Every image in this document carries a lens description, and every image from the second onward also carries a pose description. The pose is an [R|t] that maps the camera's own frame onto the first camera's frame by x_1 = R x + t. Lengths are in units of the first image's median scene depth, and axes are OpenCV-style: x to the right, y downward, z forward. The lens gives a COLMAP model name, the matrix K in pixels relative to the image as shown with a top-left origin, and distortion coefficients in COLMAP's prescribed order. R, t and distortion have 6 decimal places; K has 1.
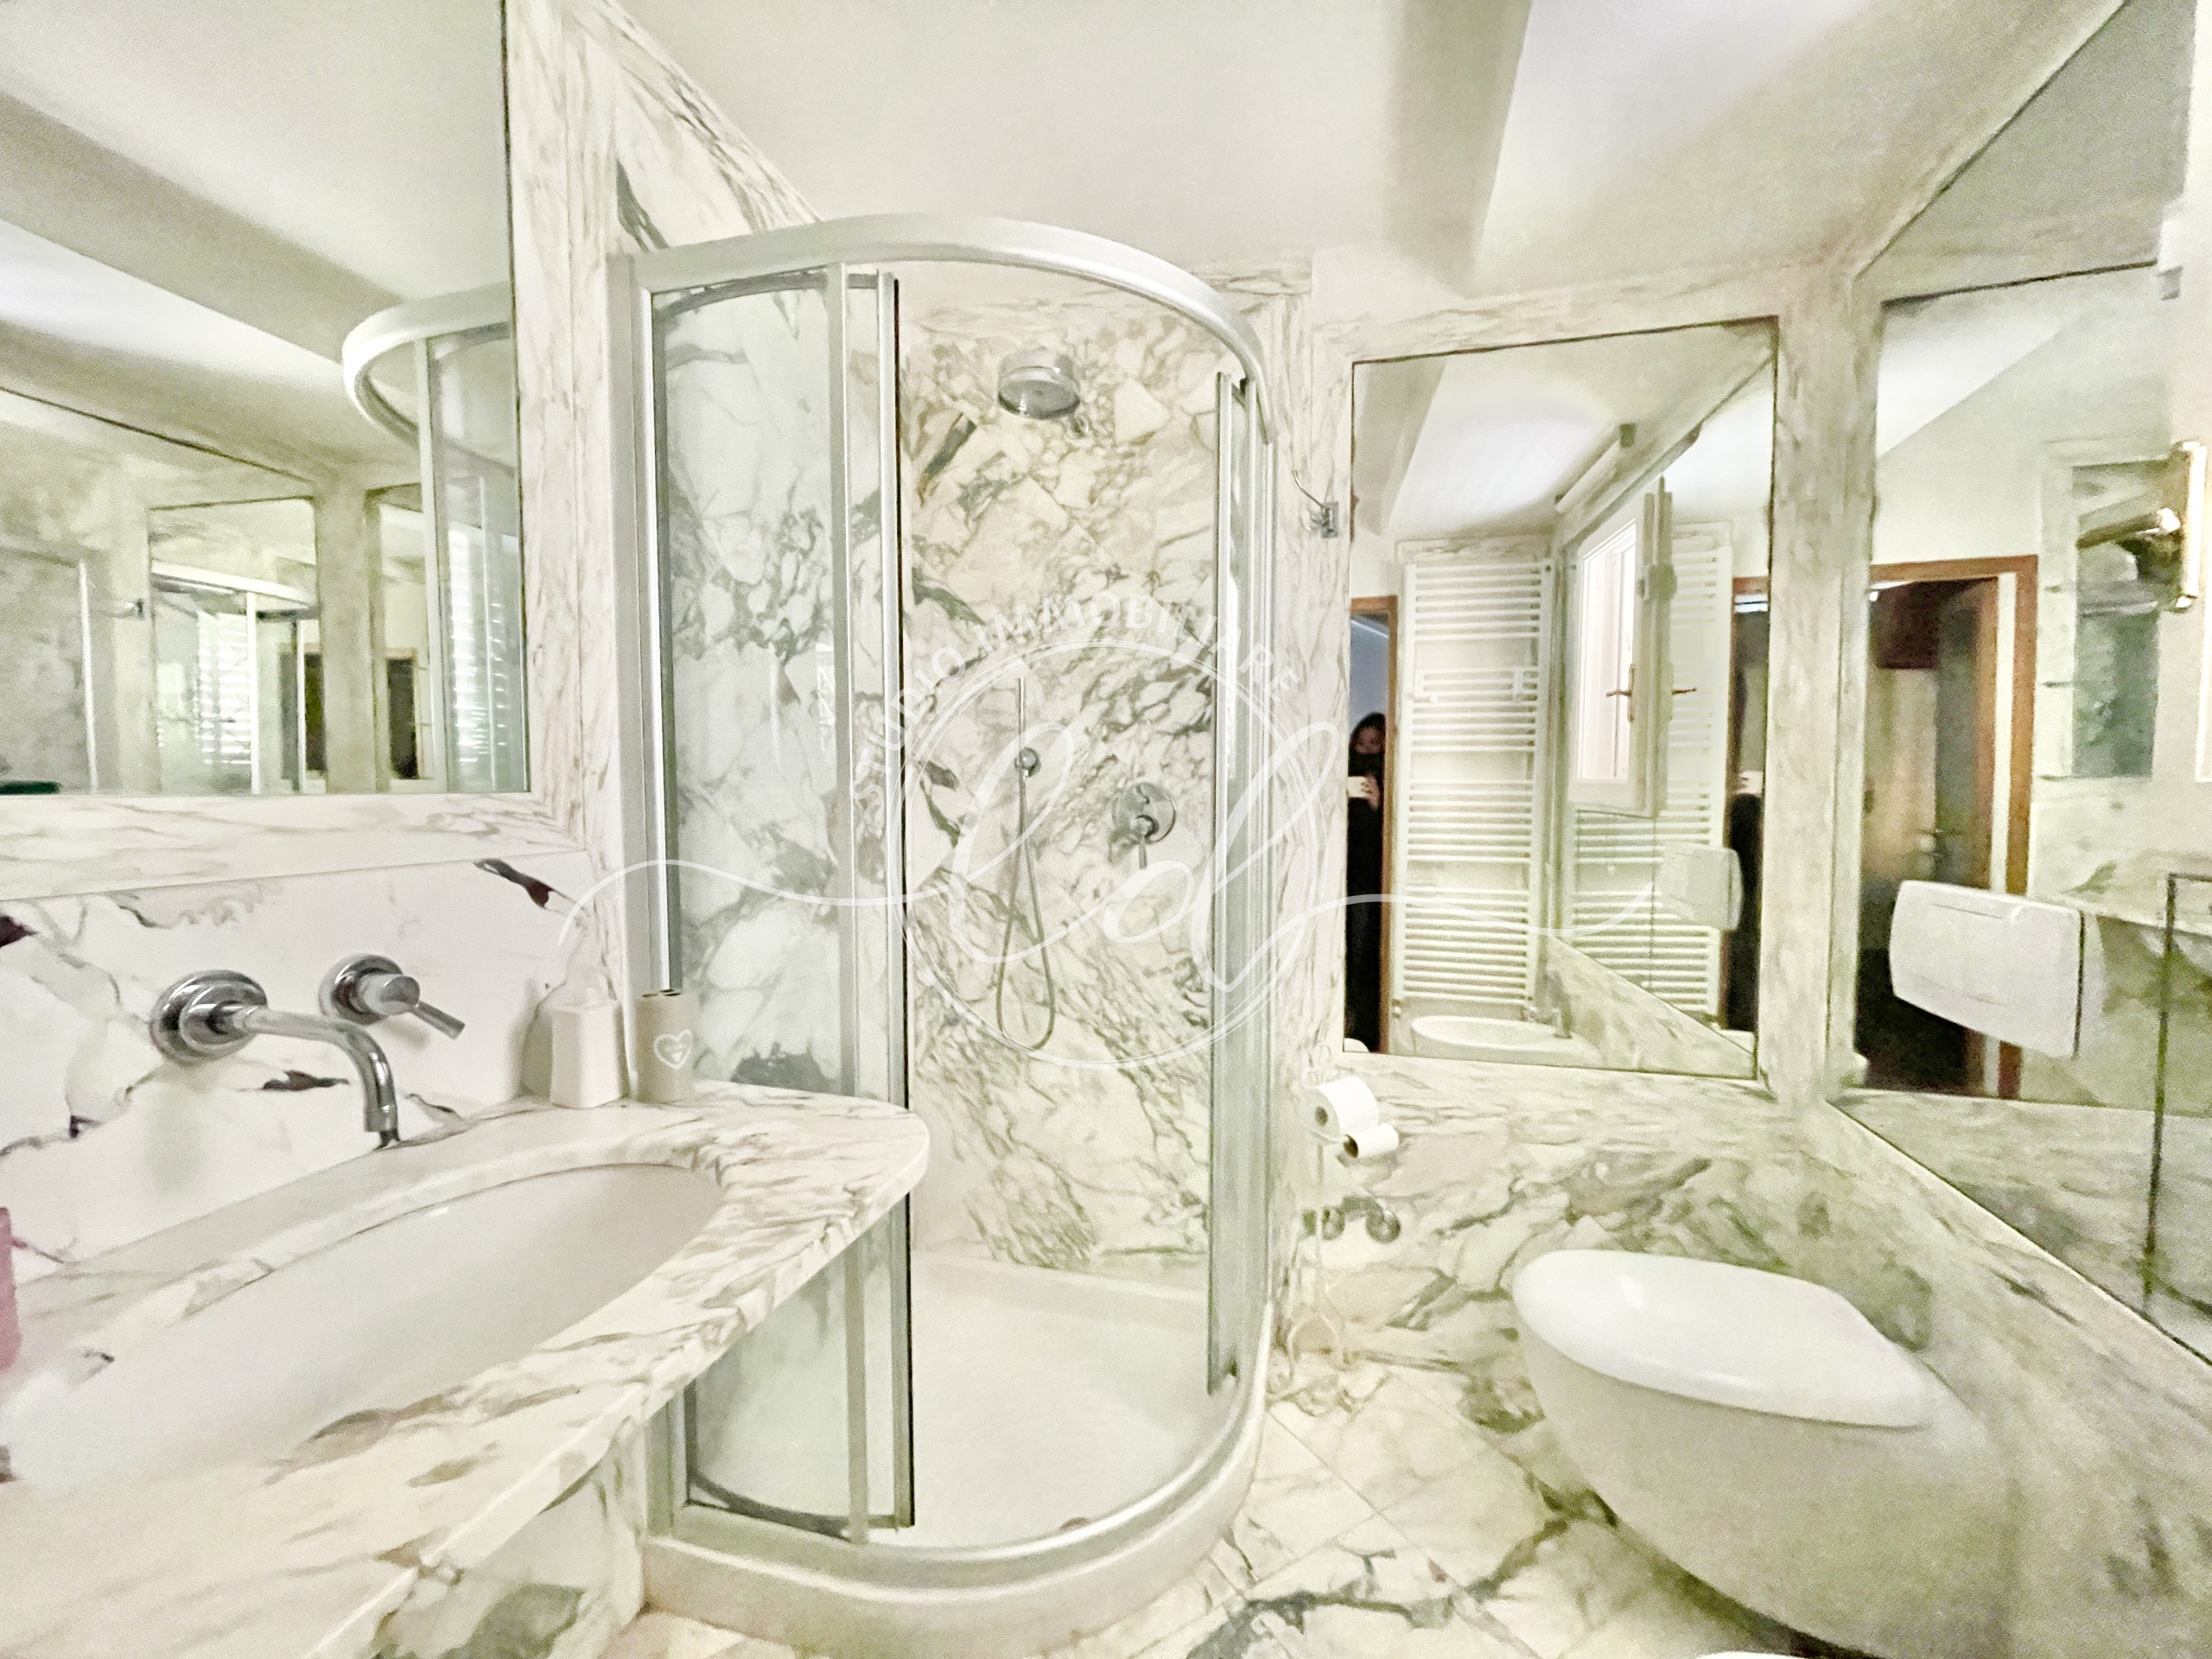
lens RADIAL K [[886.1, 0, 1102.5], [0, 886.1, 828.8], [0, 0, 1]] dist [-0.002413, -0.000195]
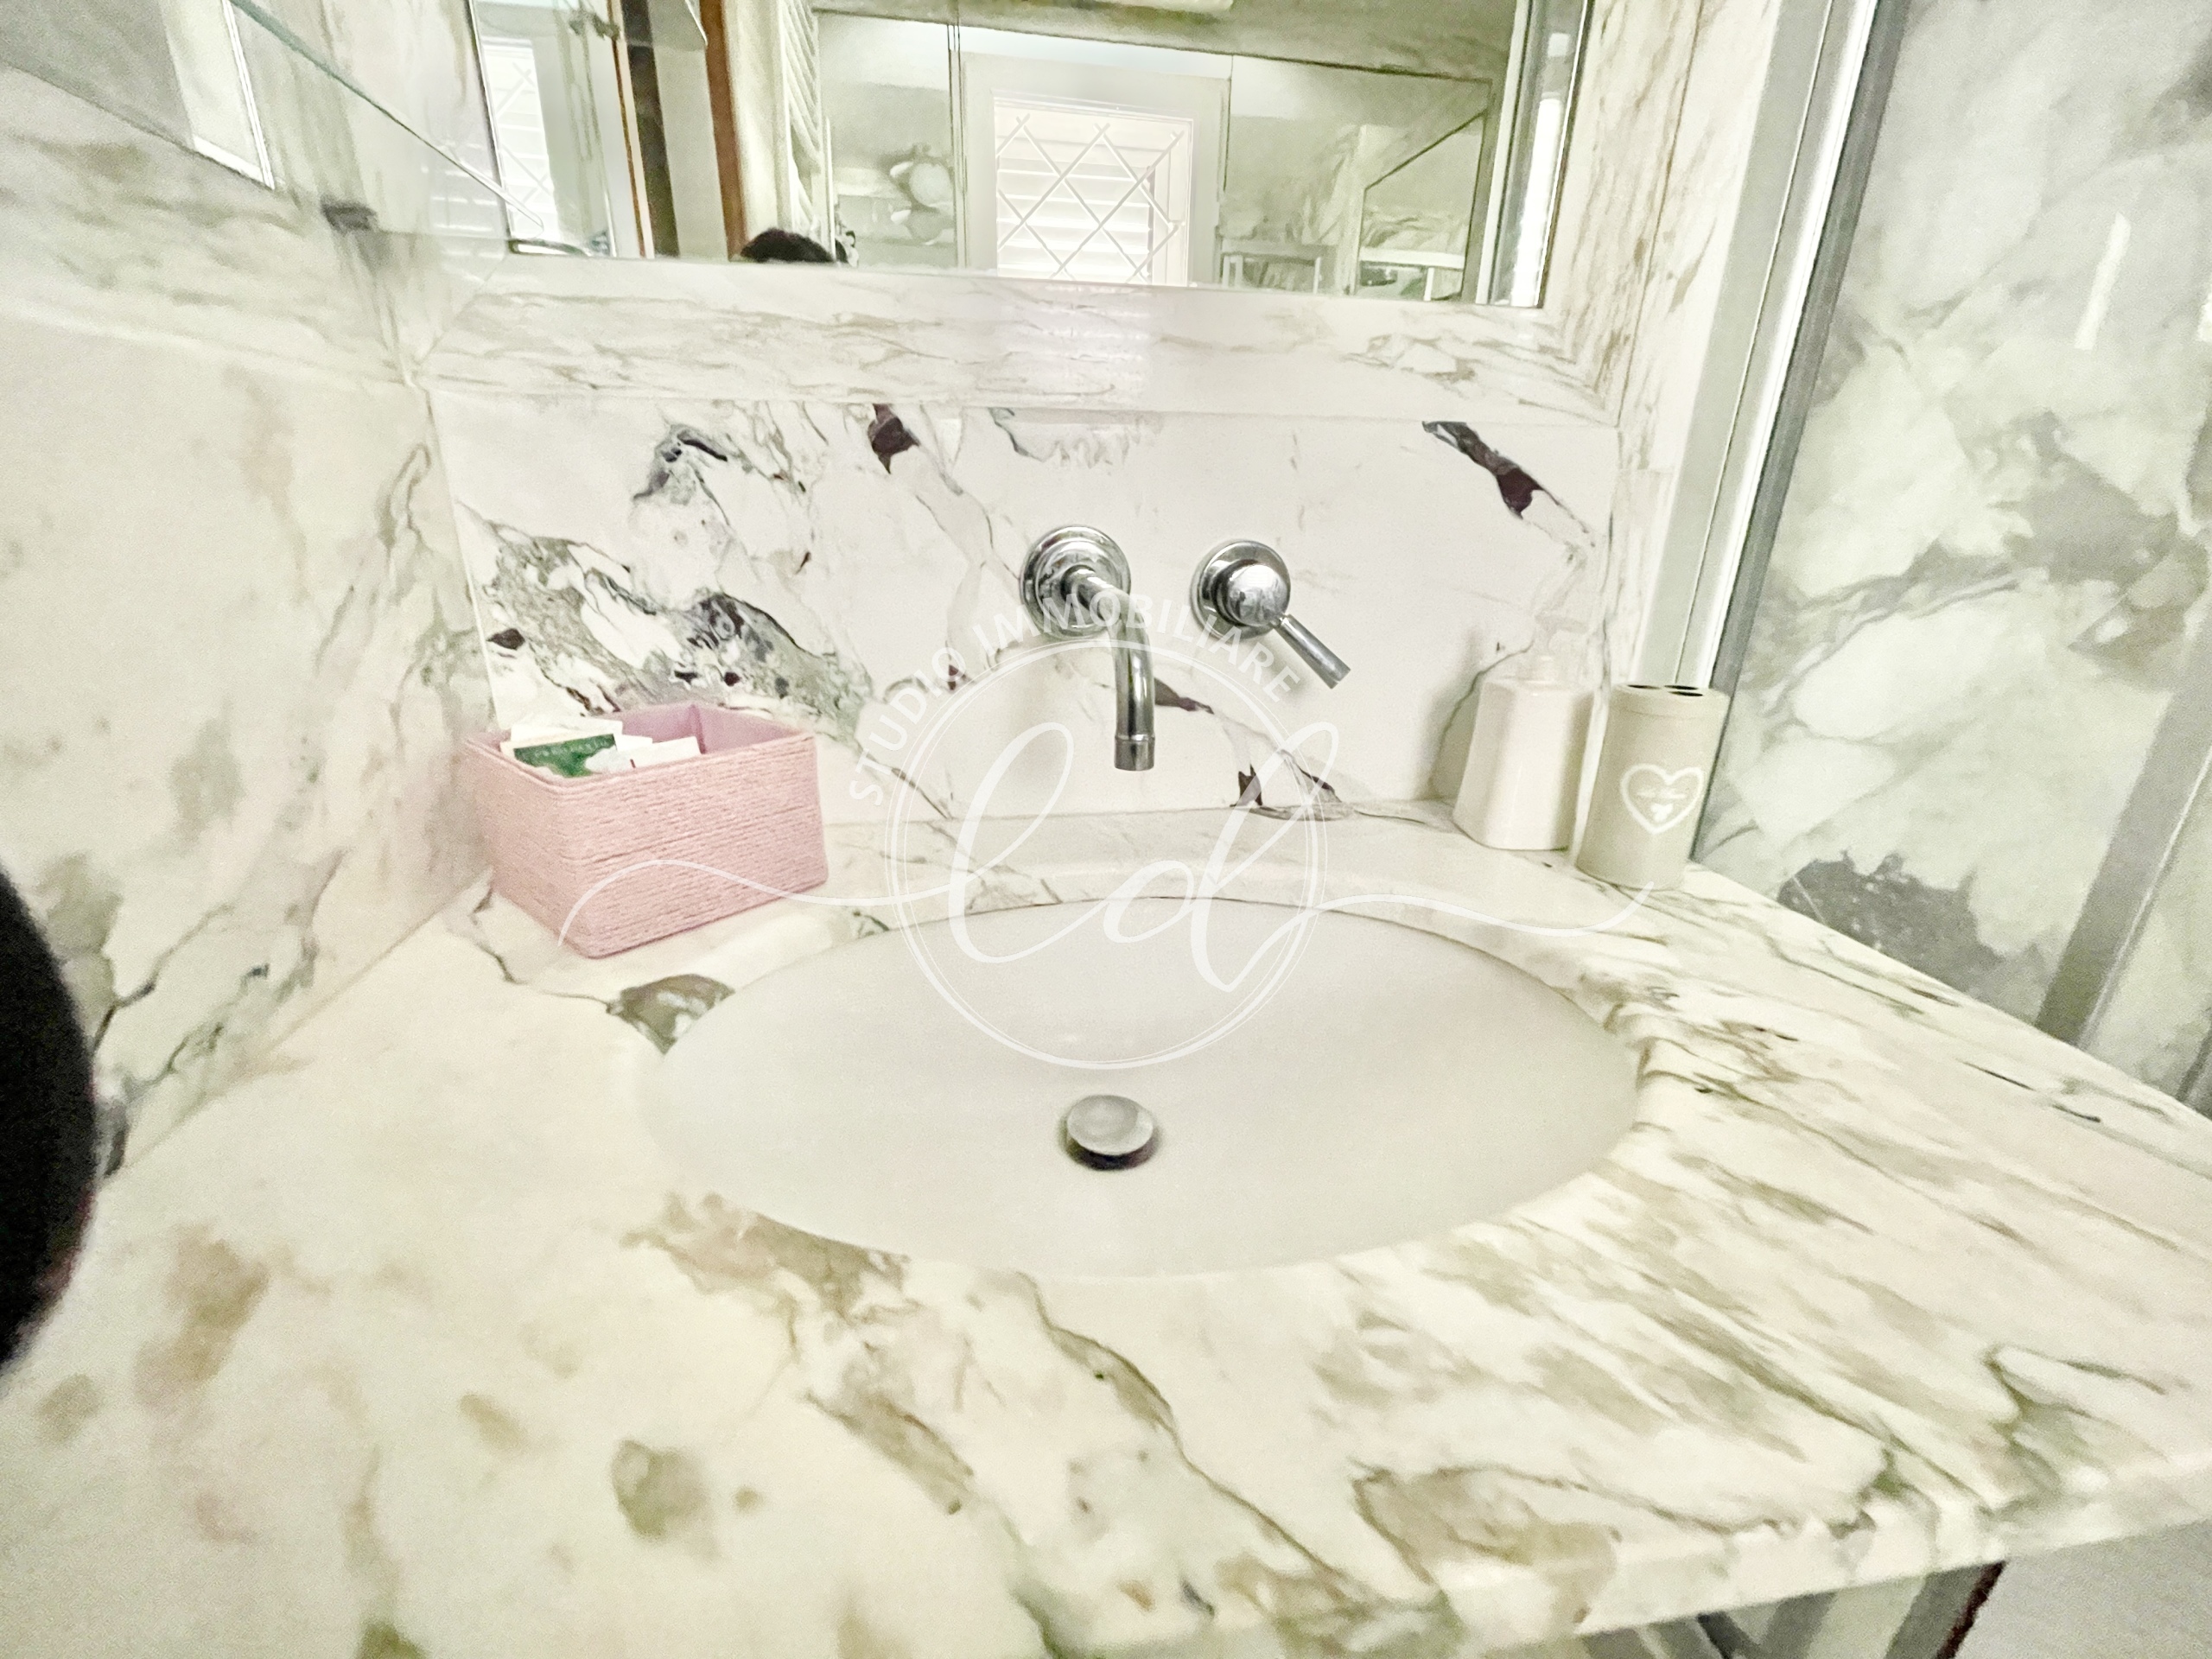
lens RADIAL K [[886.1, 0, 1089.4], [0, 886.1, 832.1], [0, 0, 1]] dist [-0.002413, -0.000195]
pose [[0.419602, 0.315449, -0.851132, -0.175868], [-0.057069, 0.944985, 0.322098, 0.121305], [0.905912, -0.086580, 0.414520, 0.484452]]
